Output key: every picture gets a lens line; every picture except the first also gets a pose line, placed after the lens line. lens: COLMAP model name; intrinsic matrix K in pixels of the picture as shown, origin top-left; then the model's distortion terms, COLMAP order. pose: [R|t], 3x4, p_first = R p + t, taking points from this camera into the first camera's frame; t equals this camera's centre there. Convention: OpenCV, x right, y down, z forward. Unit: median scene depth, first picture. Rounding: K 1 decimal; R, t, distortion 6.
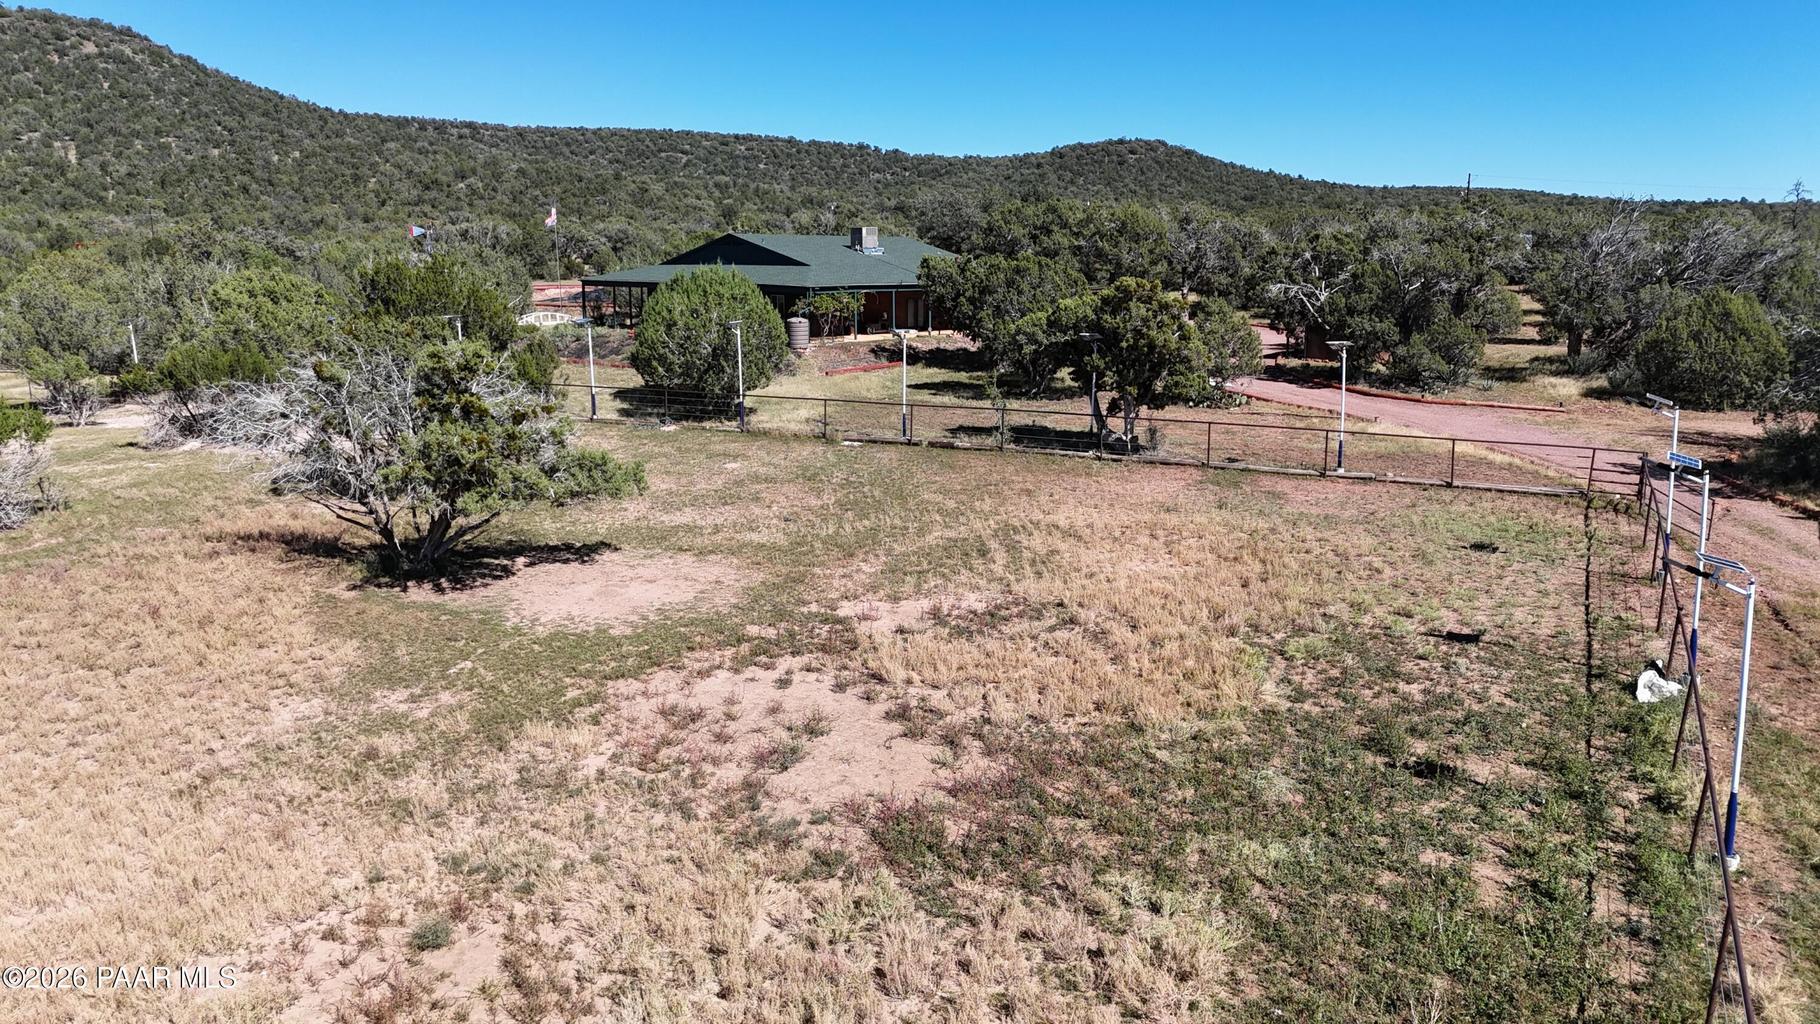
lens RADIAL K [[1330.6, 0, 913.7], [0, 1330.6, 504.1], [0, 0, 1]] dist [0.061990, -0.052075]
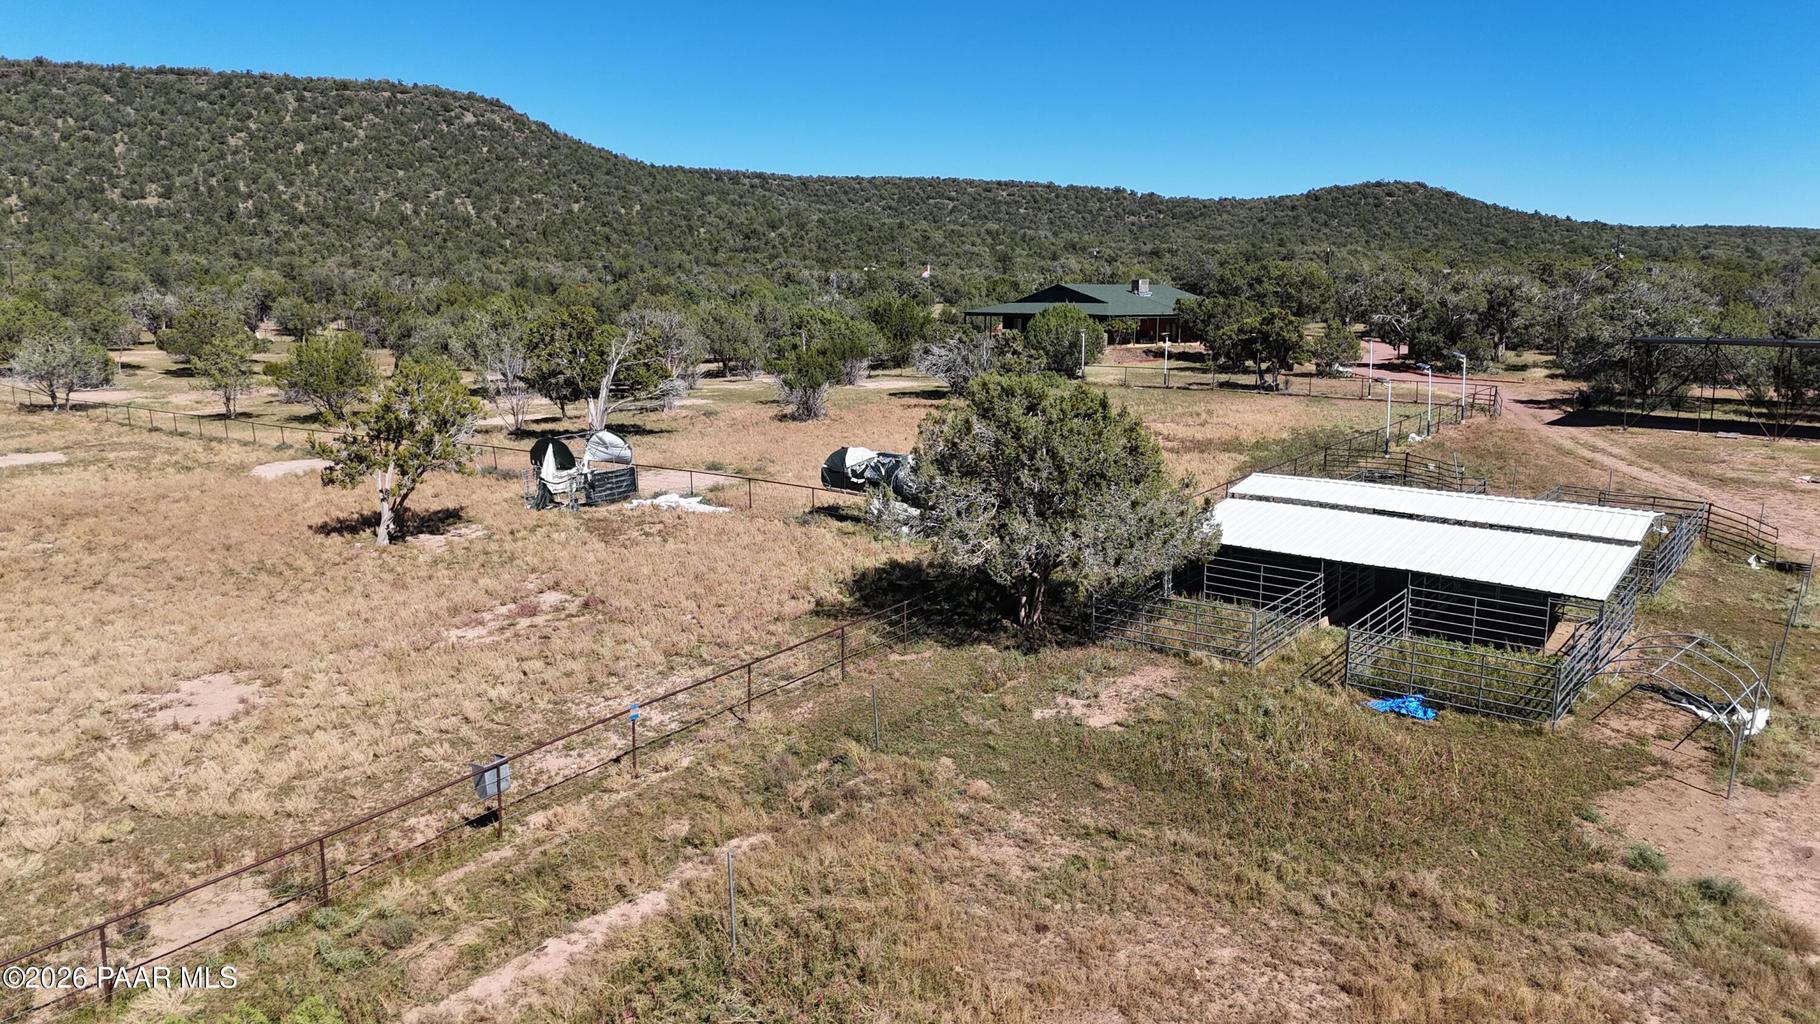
lens RADIAL K [[1330.6, 0, 913.7], [0, 1330.6, 504.1], [0, 0, 1]] dist [0.061990, -0.052075]
pose [[0.983245, 0.036086, -0.178684, -0.001263], [-0.041065, 0.998862, -0.024245, 0.017749], [0.177606, 0.031176, 0.983608, -0.097437]]
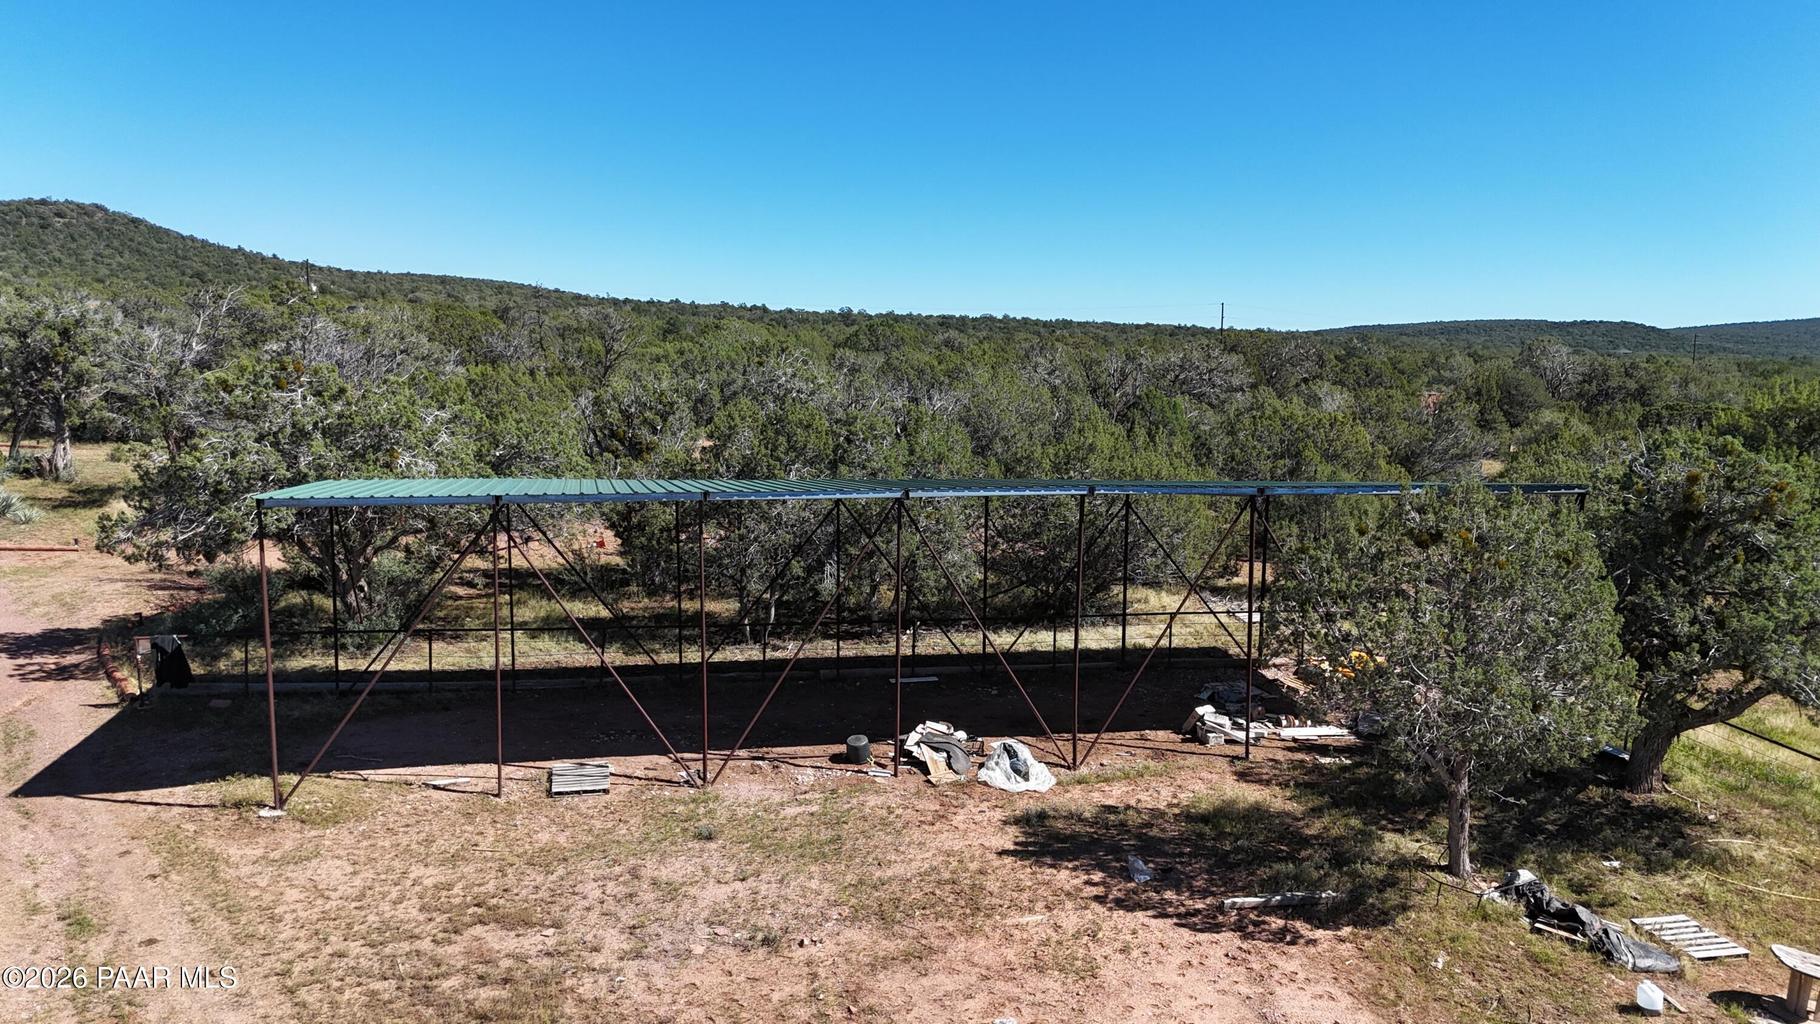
lens RADIAL K [[1330.6, 0, 913.7], [0, 1330.6, 504.1], [0, 0, 1]] dist [0.061990, -0.052075]
pose [[0.768849, -0.061842, 0.636432, 0.036614], [0.101764, 0.994461, -0.026305, -0.001683], [-0.631280, 0.084990, 0.770884, 0.006989]]
